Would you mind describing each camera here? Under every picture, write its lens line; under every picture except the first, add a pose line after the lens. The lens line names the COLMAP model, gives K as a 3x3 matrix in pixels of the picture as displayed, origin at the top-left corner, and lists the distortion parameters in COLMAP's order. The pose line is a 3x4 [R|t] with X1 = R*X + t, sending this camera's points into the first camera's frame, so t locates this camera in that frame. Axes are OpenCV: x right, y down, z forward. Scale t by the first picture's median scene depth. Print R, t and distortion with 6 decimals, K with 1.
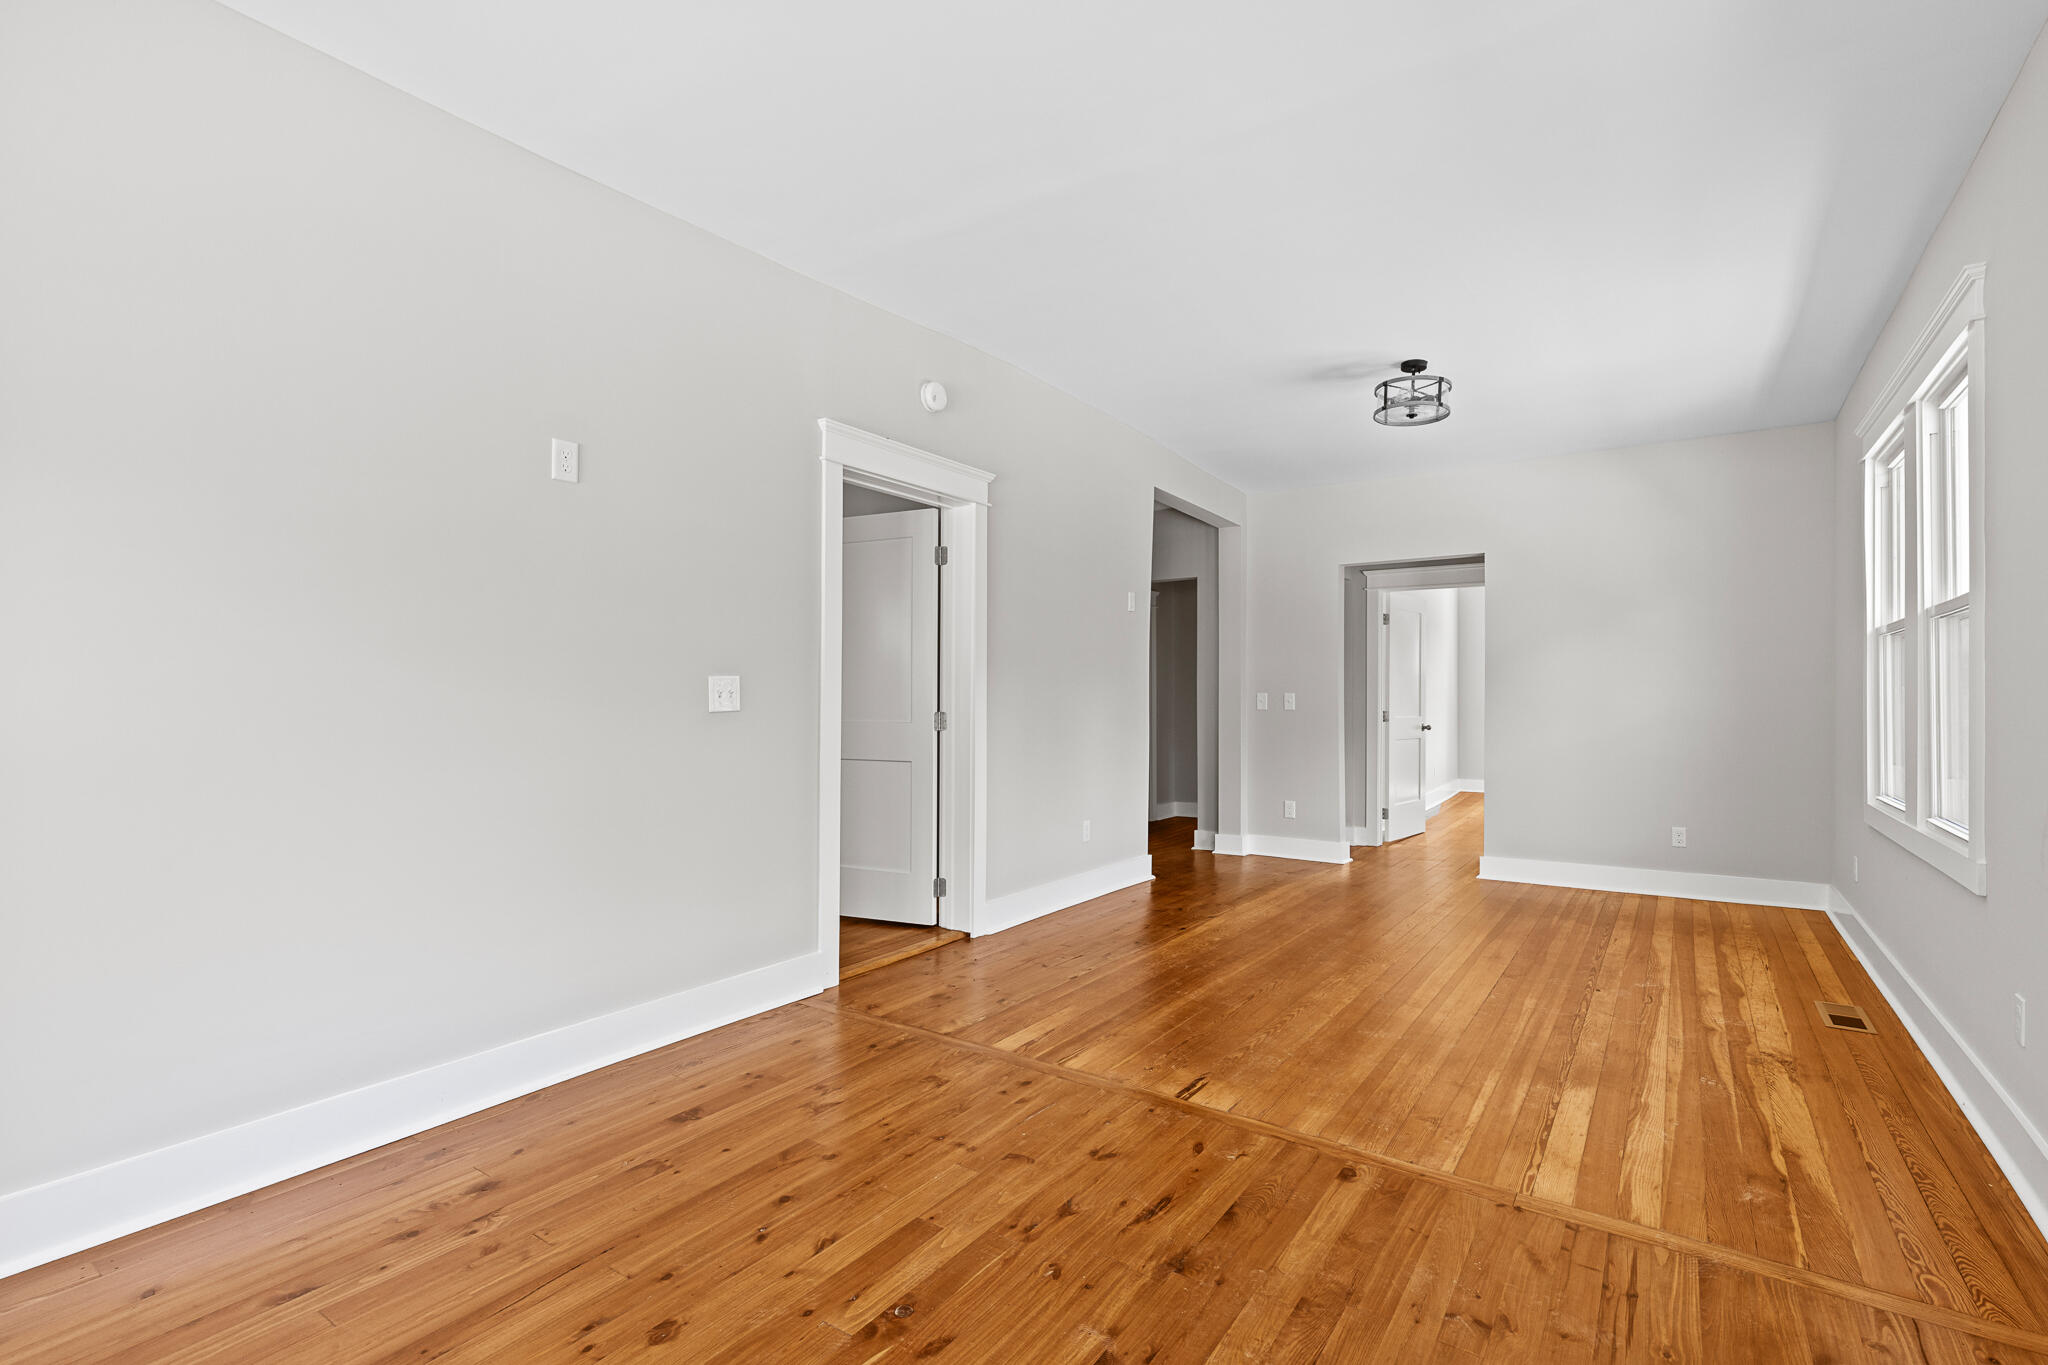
lens RADIAL K [[952.7, 0, 1024.0], [0, 952.7, 682.5], [0, 0, 1]] dist [0.014882, -0.005070]
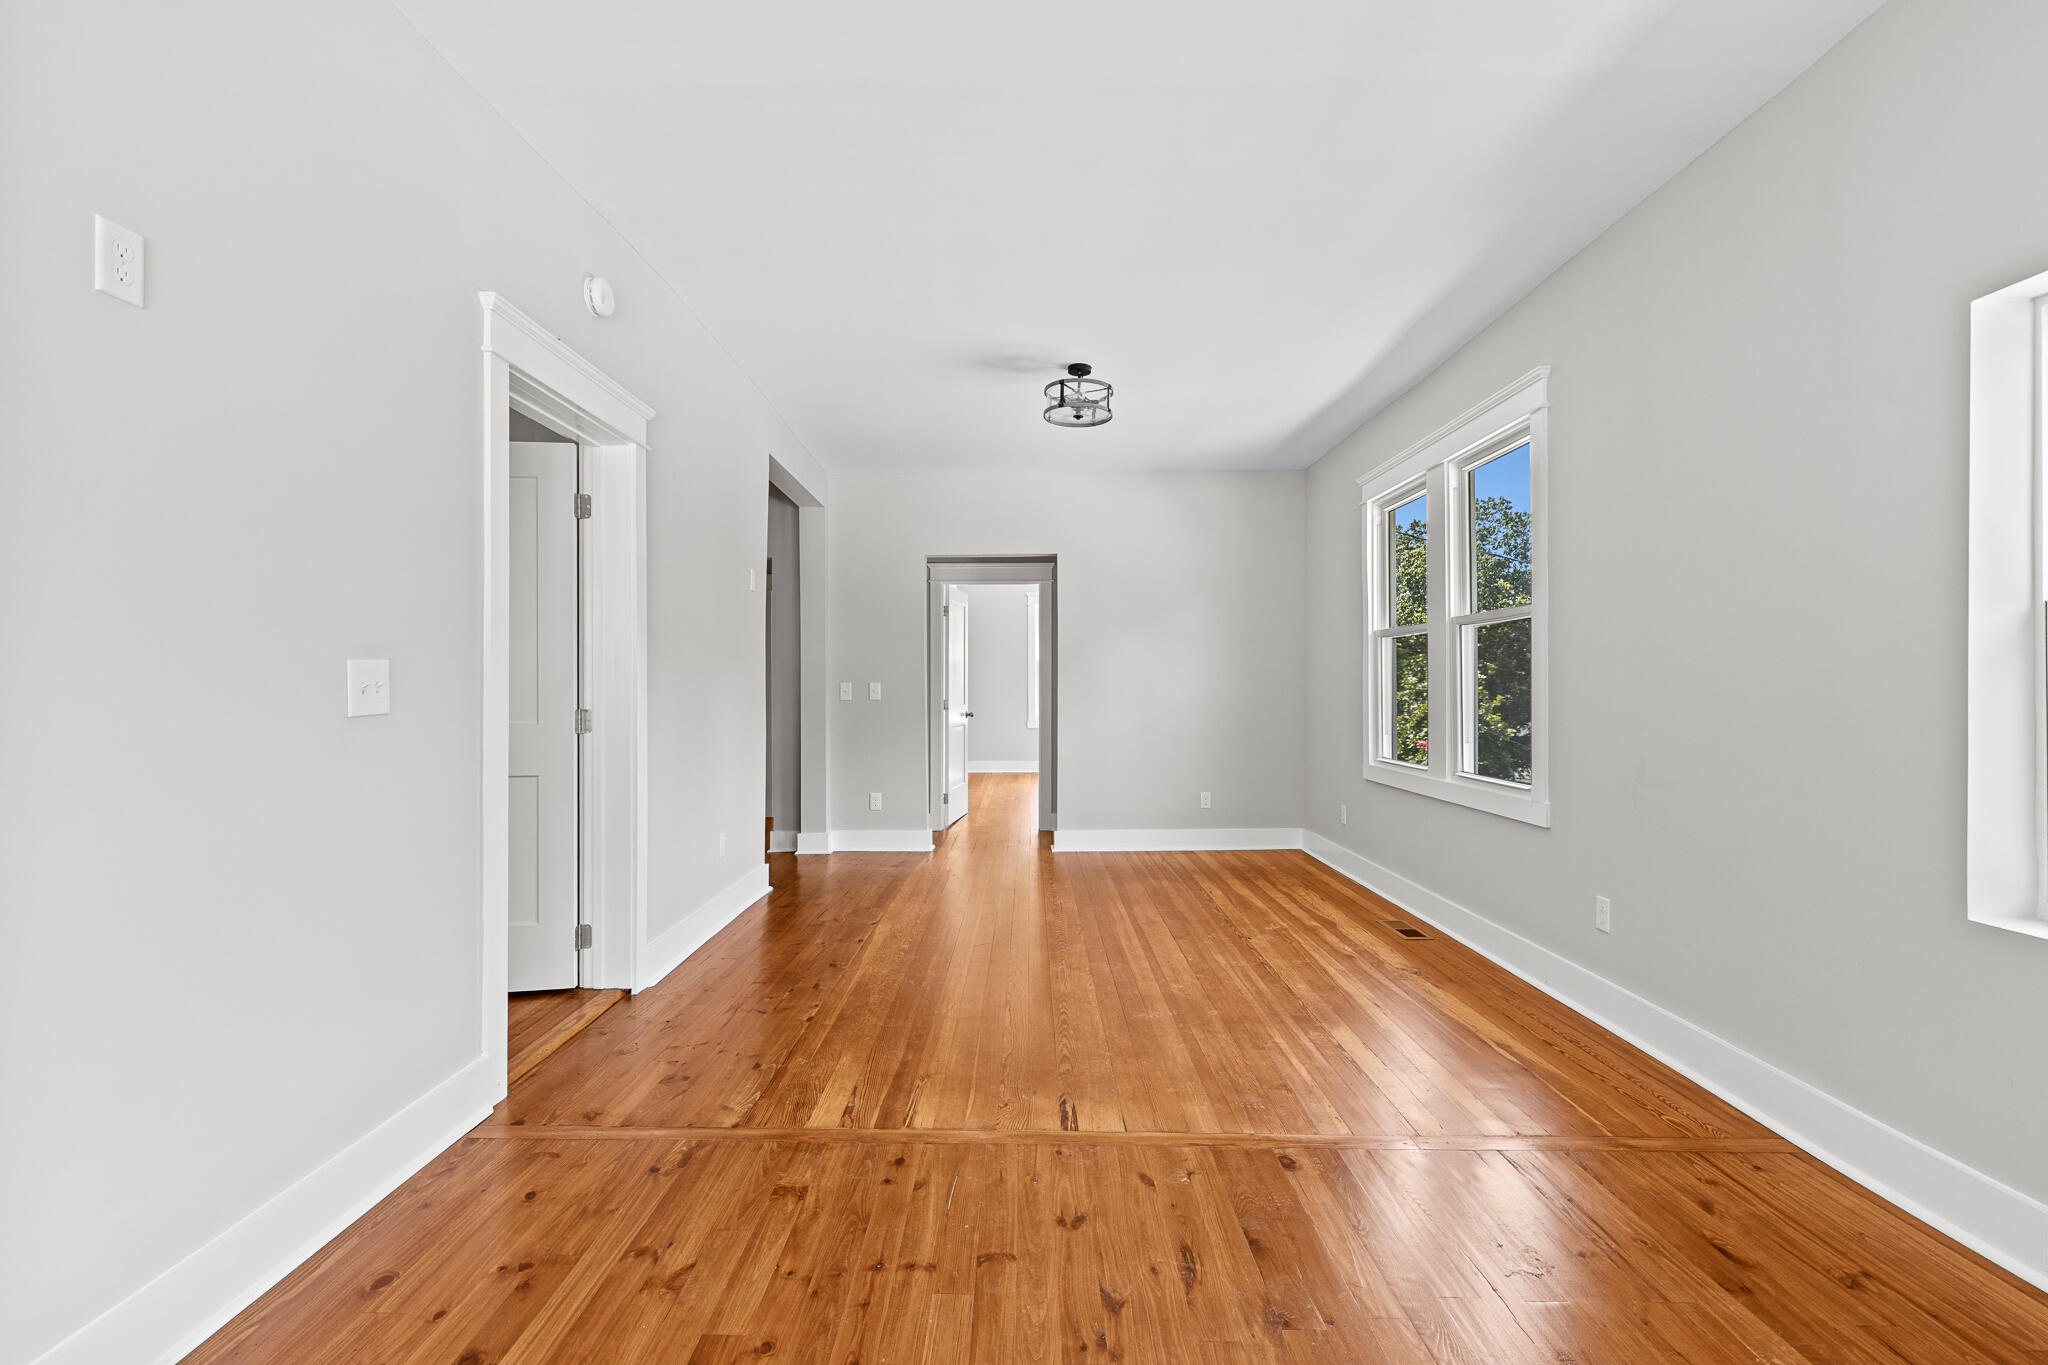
lens RADIAL K [[954.3, 0, 1019.5], [0, 954.3, 674.8], [0, 0, 1]] dist [0.013269, -0.005142]
pose [[0.831903, 0.000253, 0.554921, -0.278999], [-0.001752, 0.999996, 0.002170, 0.001306], [-0.554918, -0.002777, 0.831900, 0.200837]]
